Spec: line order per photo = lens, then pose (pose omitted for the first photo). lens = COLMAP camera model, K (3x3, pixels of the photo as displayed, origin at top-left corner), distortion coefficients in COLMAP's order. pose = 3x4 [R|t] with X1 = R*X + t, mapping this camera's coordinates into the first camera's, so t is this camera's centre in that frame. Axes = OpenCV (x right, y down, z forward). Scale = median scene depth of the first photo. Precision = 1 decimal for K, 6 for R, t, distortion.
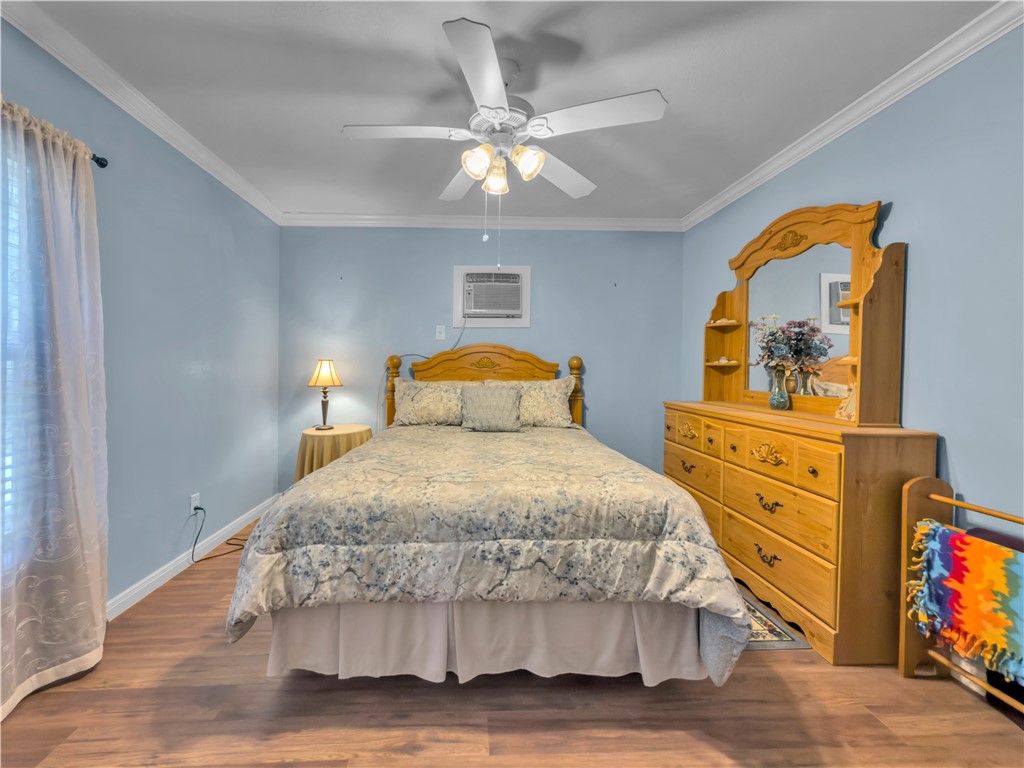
lens RADIAL K [[409.2, 0, 491.5], [0, 409.2, 375.7], [0, 0, 1]] dist [0.000268, -0.000151]
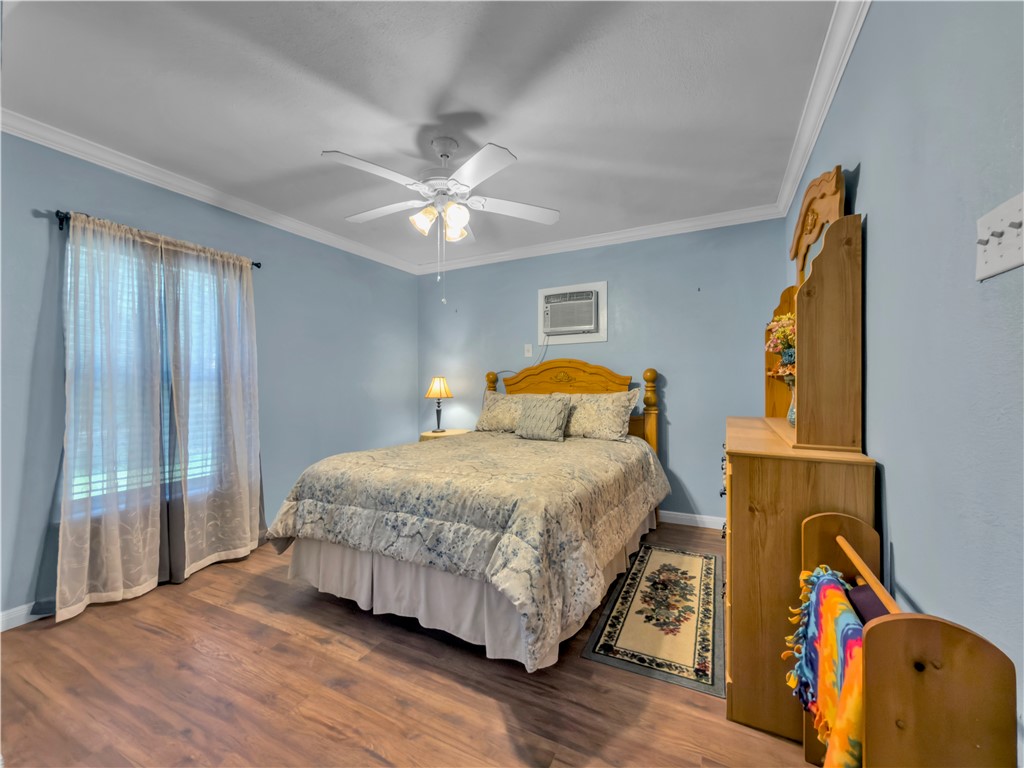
lens RADIAL K [[416.7, 0, 537.1], [0, 416.7, 383.1], [0, 0, 1]] dist [0.000589, 0.000121]
pose [[0.881527, -0.011899, -0.471984, 1.034763], [0.003663, 0.999825, -0.018366, 0.010077], [0.472119, 0.014461, 0.881416, 0.021437]]
